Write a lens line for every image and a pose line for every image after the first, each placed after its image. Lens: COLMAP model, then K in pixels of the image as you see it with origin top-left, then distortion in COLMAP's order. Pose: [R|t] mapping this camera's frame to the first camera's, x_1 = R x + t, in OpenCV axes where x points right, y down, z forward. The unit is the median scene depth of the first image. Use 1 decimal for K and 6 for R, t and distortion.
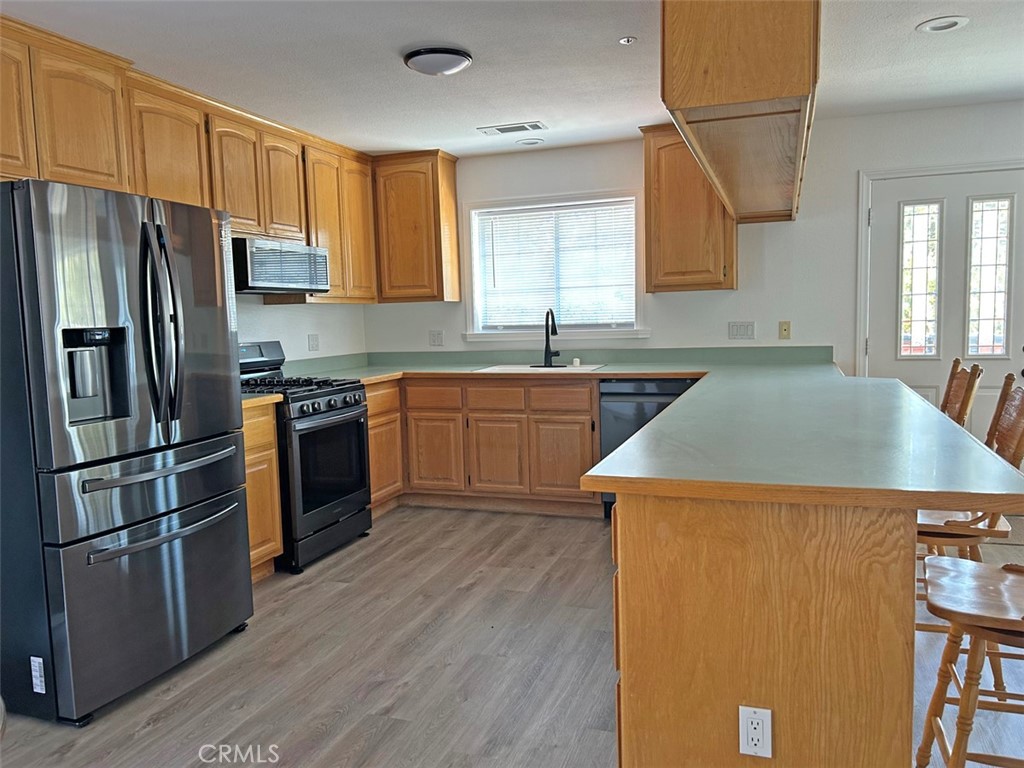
lens RADIAL K [[772.9, 0, 510.6], [0, 772.9, 387.0], [0, 0, 1]] dist [0.035653, -0.041380]
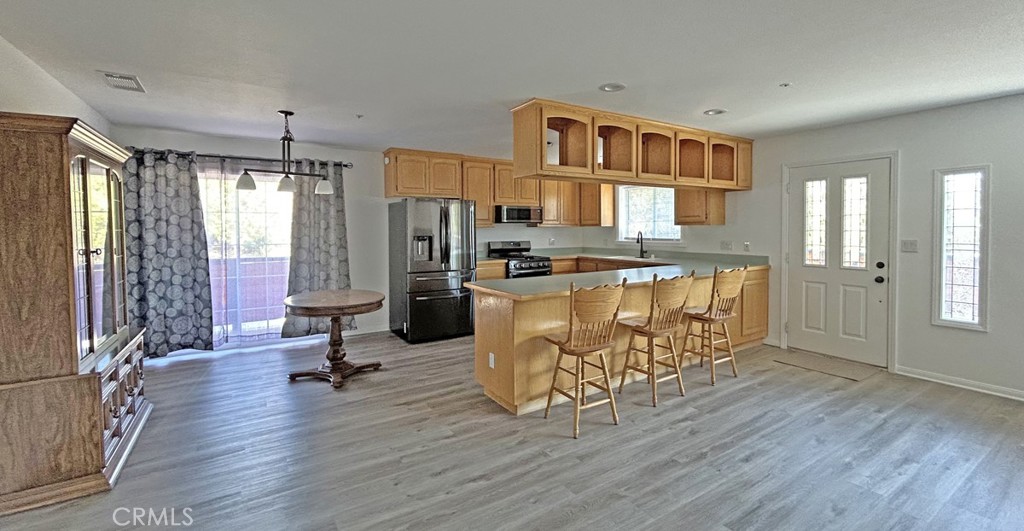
lens RADIAL K [[429.9, 0, 526.2], [0, 429.9, 236.5], [0, 0, 1]] dist [0.002461, -0.000379]
pose [[0.794883, 0.035830, -0.605704, 0.636712], [-0.074973, 0.996405, -0.039447, -0.017233], [0.602113, 0.076767, 0.794711, -0.190224]]
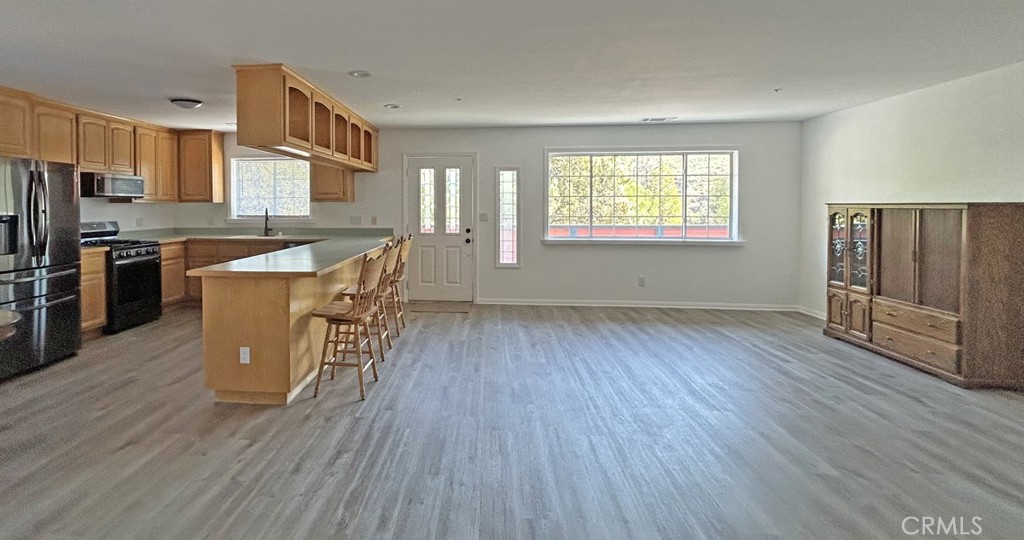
lens RADIAL K [[477.2, 0, 431.9], [0, 477.2, 212.7], [0, 0, 1]] dist [-0.004791, 0.002687]
pose [[0.975513, 0.022140, 0.218826, 0.244152], [-0.004316, 0.996656, -0.081598, 0.016277], [-0.219900, 0.078656, 0.972346, -0.403396]]
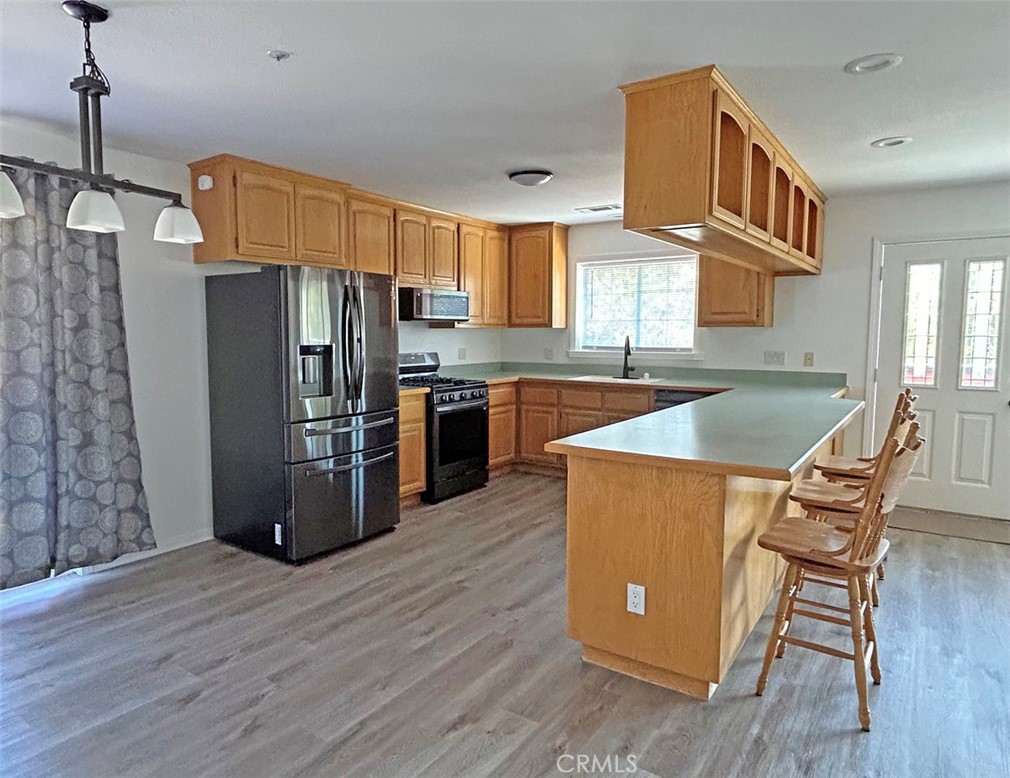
lens RADIAL K [[638.4, 0, 486.5], [0, 638.4, 382.1], [0, 0, 1]] dist [0.006547, -0.008590]
pose [[0.962008, 0.051836, -0.268056, 0.141432], [-0.054275, 0.998525, -0.001691, -0.005430], [0.267573, 0.016176, 0.963402, -0.182511]]
